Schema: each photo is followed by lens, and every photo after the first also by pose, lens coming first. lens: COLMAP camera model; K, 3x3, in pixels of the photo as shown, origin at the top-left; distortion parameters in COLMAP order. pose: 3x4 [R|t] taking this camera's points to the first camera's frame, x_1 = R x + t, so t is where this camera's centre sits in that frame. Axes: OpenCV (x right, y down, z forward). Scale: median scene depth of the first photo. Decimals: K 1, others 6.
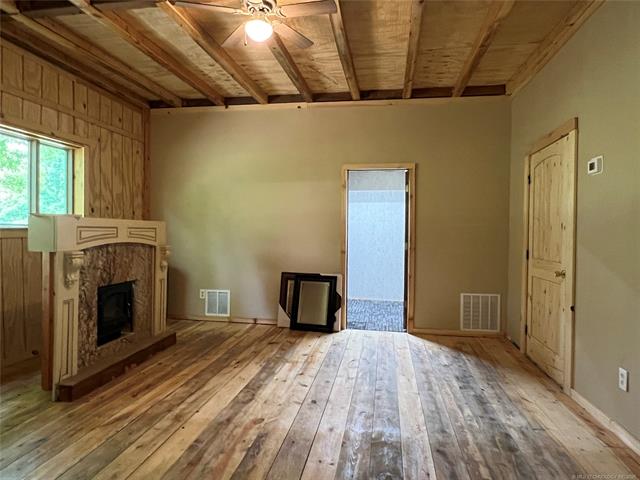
lens RADIAL K [[395.6, 0, 318.7], [0, 395.6, 238.6], [0, 0, 1]] dist [-0.008561, -0.001489]
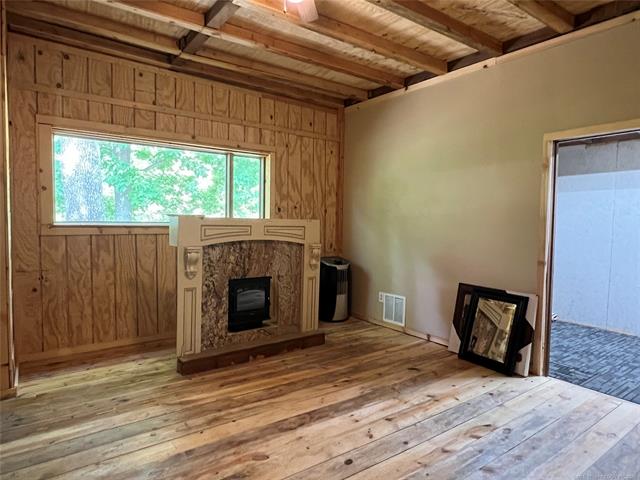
lens RADIAL K [[395.6, 0, 320.9], [0, 395.6, 239.7], [0, 0, 1]] dist [-0.008561, -0.001489]
pose [[0.718675, 0.031792, -0.694619, 0.309783], [-0.022781, 0.999494, 0.022176, -0.015500], [0.694973, -0.000113, 0.719036, 0.292008]]
